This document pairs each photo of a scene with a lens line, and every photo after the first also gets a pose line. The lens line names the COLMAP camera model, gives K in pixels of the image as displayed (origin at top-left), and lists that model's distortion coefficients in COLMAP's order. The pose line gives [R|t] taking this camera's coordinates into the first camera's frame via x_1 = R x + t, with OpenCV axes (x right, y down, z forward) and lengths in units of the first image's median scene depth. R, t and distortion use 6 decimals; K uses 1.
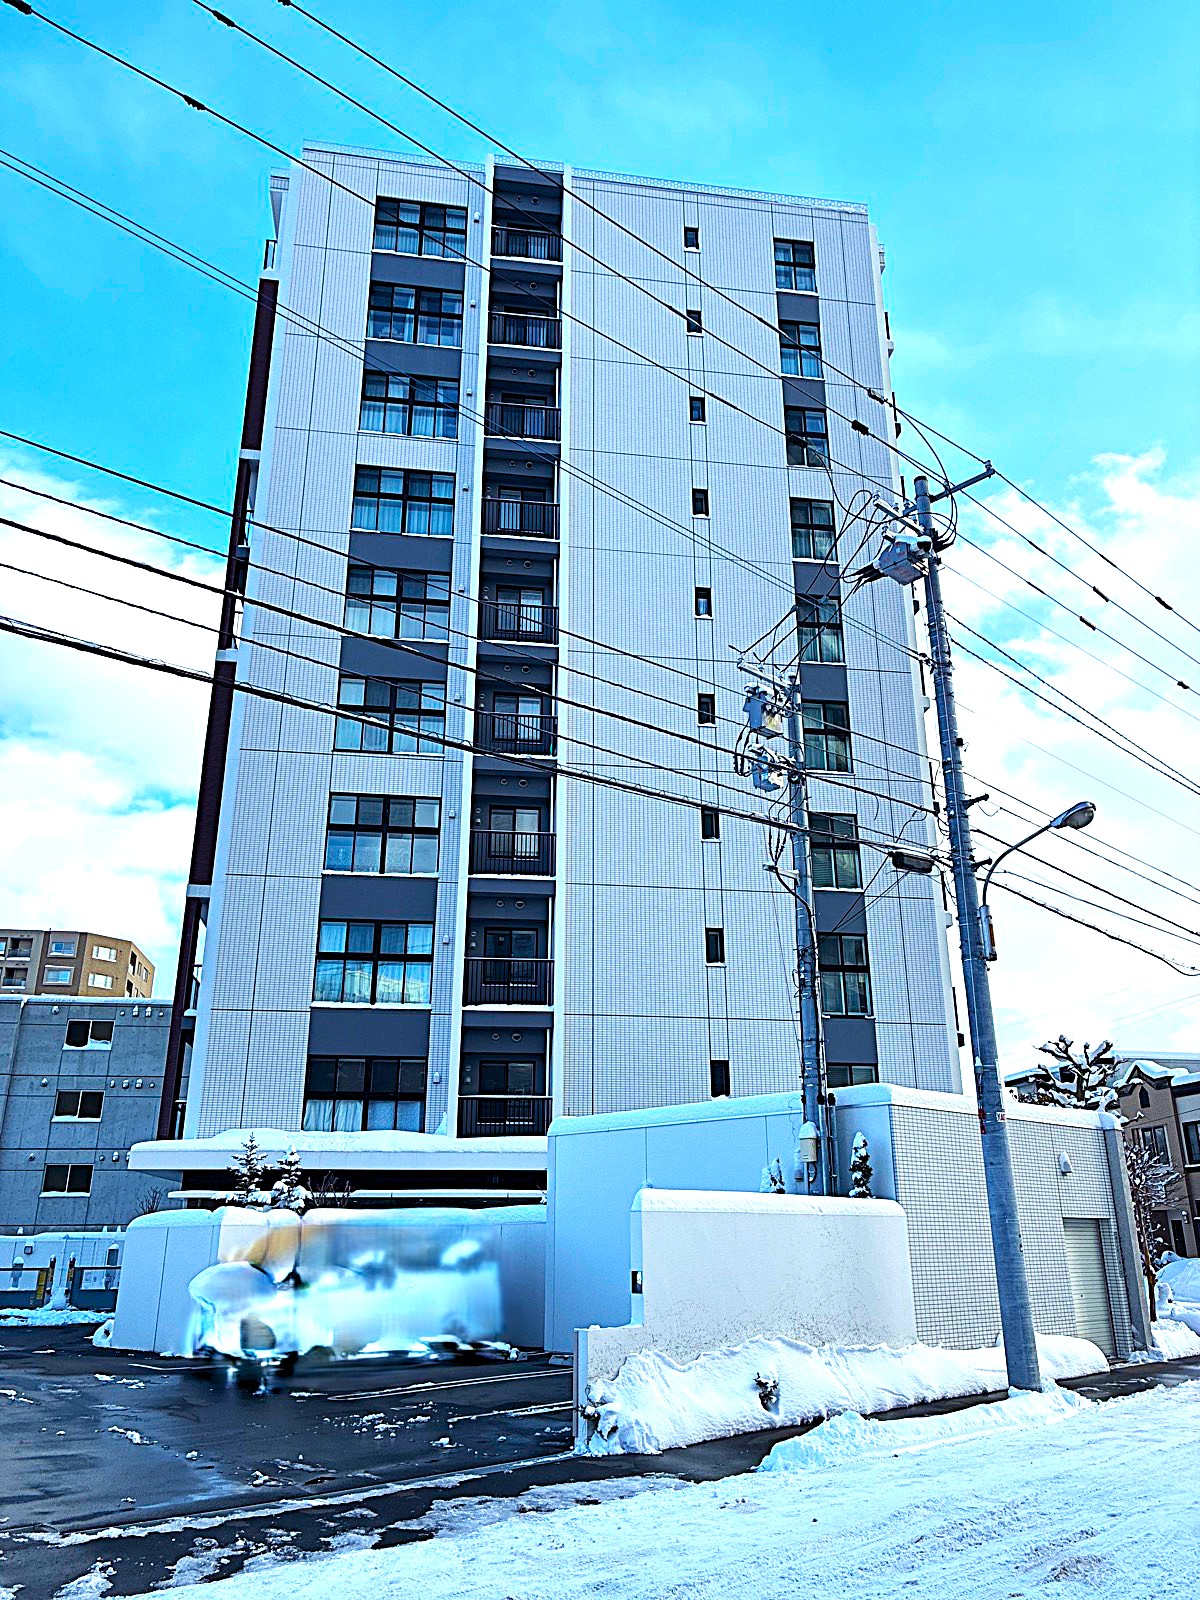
lens RADIAL K [[1213.2, 0, 600.0], [0, 1213.2, 800.0], [0, 0, 1]] dist [0.069646, -0.076373]
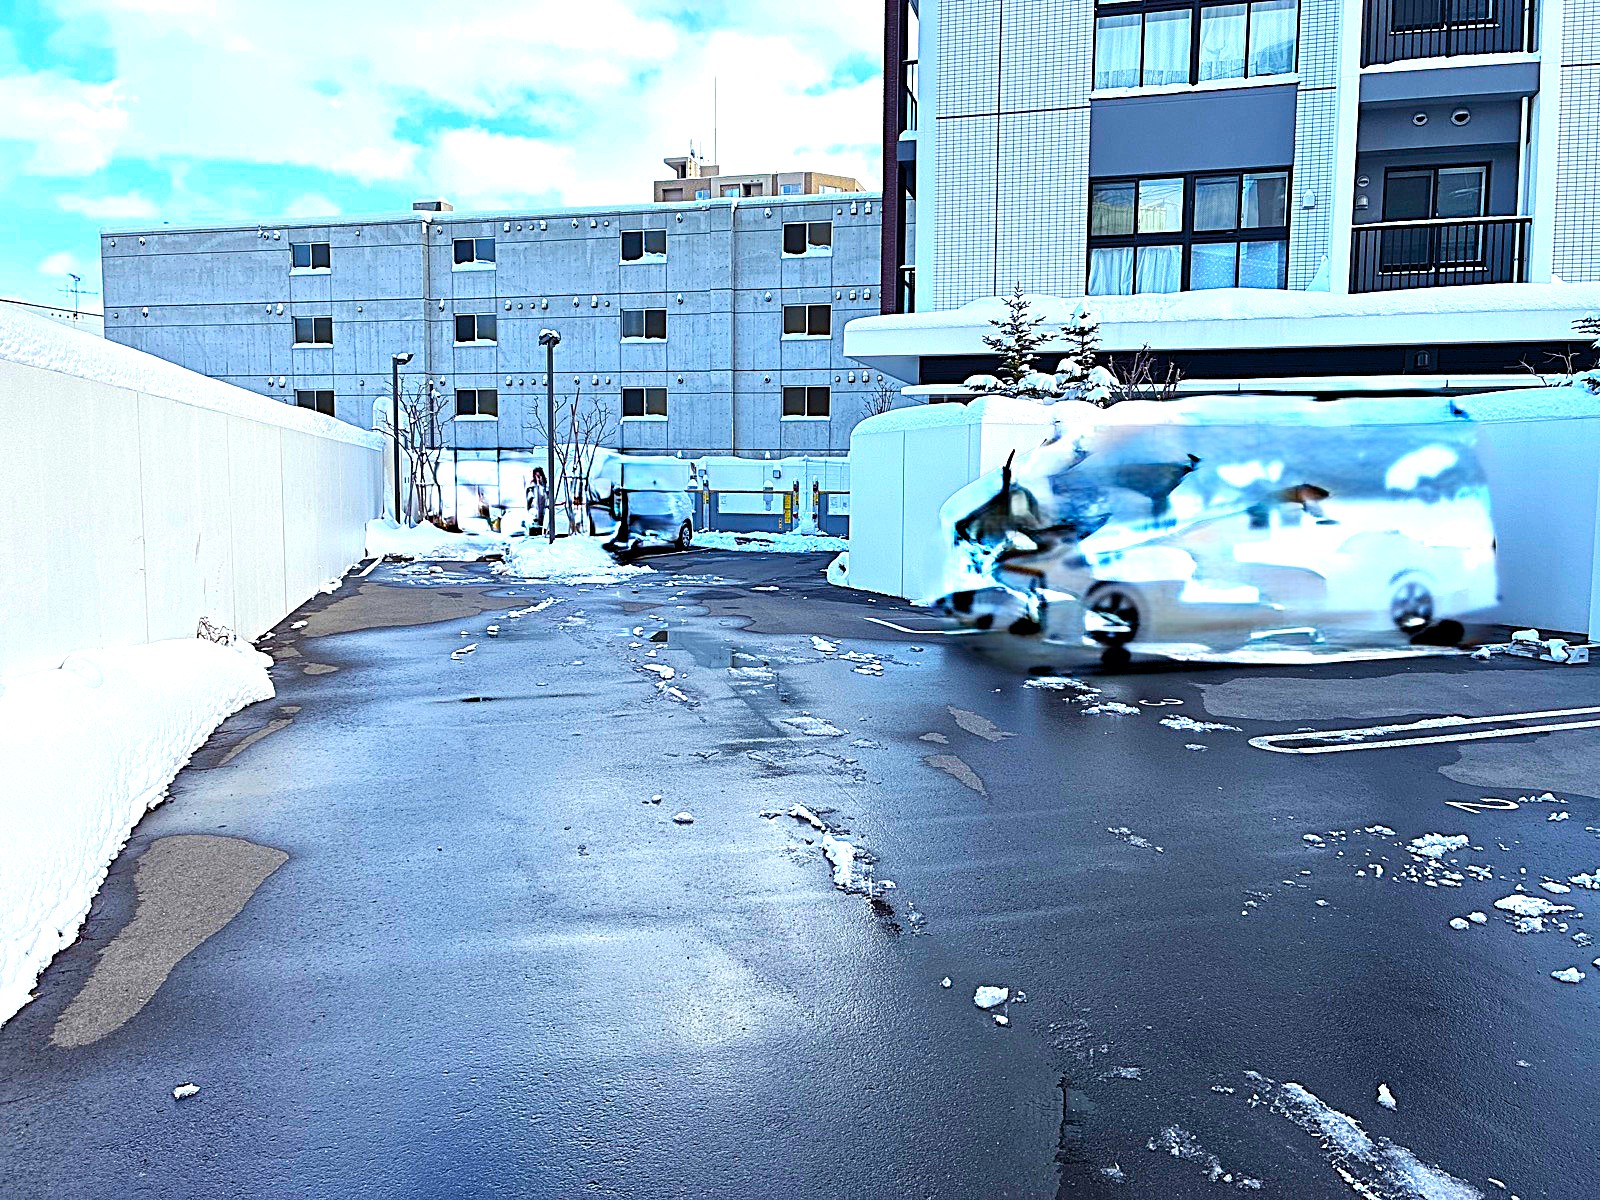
lens RADIAL K [[1213.2, 0, 800.0], [0, 1213.2, 600.0], [0, 0, 1]] dist [0.069646, -0.076373]
pose [[0.913392, 0.047836, -0.404260, -0.109119], [0.131162, 0.905530, 0.403500, 0.130349], [0.385371, -0.421577, 0.820830, 0.330152]]
